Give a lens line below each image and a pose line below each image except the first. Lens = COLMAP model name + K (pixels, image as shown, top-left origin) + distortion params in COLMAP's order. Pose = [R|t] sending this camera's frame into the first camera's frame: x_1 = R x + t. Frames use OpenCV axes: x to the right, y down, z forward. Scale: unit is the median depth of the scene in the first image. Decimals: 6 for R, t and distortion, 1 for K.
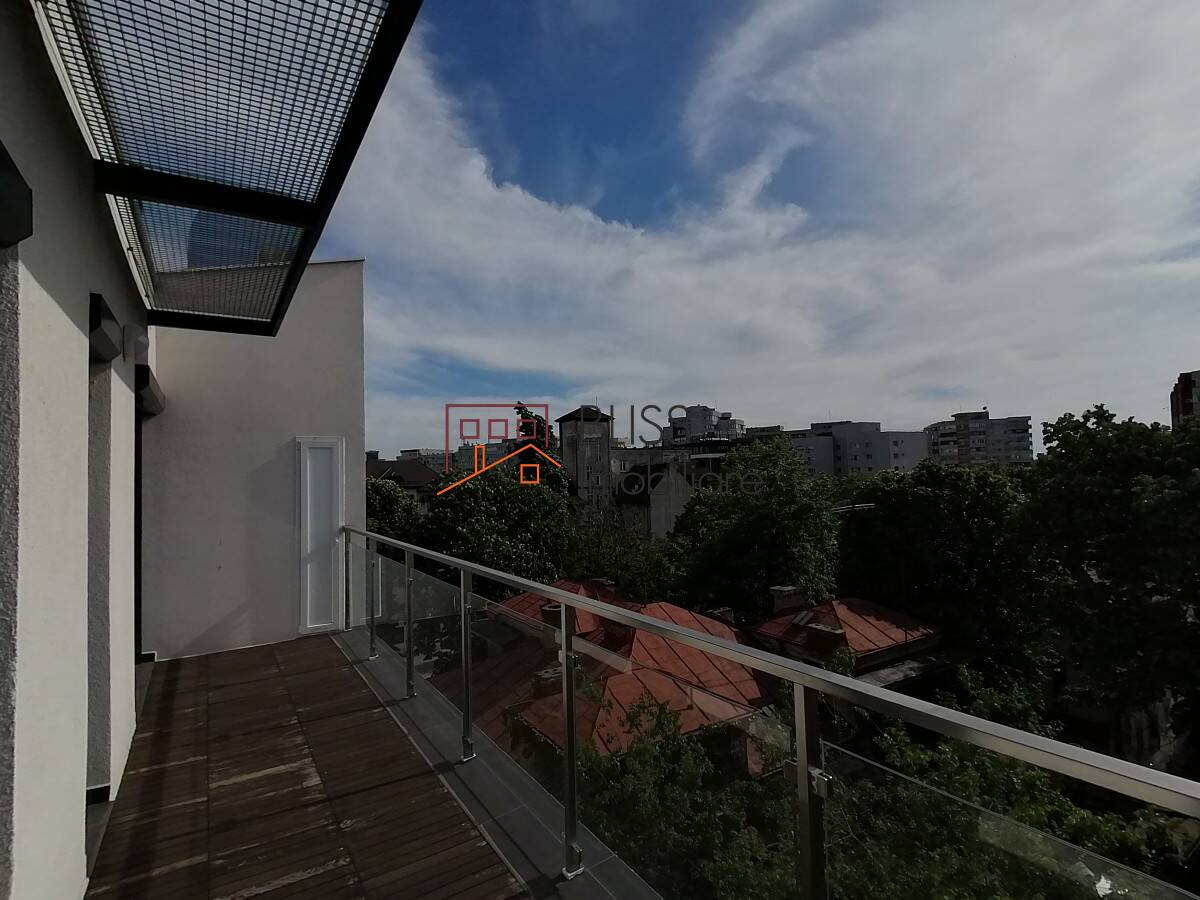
lens RADIAL K [[600.5, 0, 599.7], [0, 600.5, 453.7], [0, 0, 1]] dist [0.001115, 0.000501]
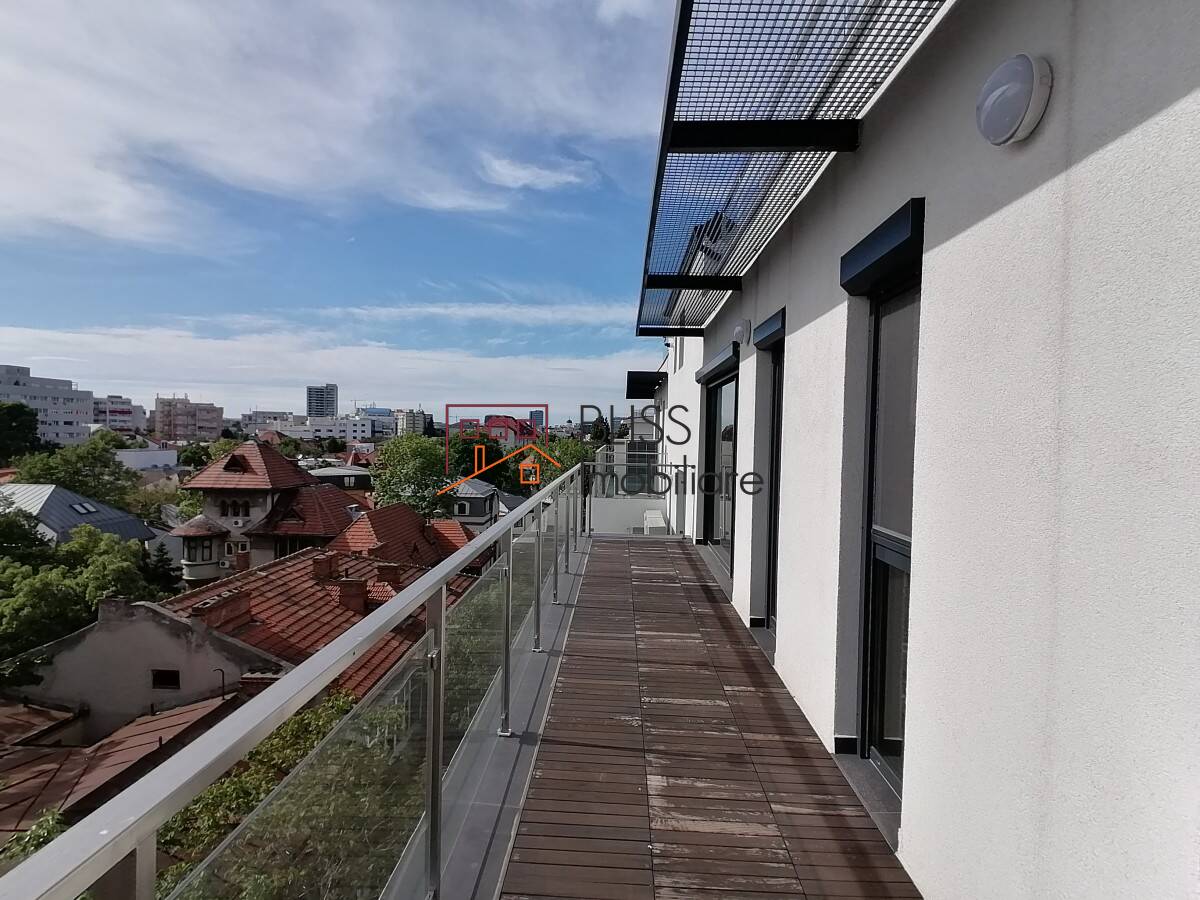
lens RADIAL K [[600.5, 0, 597.8], [0, 600.5, 447.4], [0, 0, 1]] dist [0.001115, 0.000501]
pose [[-0.817594, -0.005992, 0.575764, -1.014981], [-0.015237, 0.999821, -0.011233, 0.105301], [-0.575593, -0.017957, -0.817539, 1.983785]]
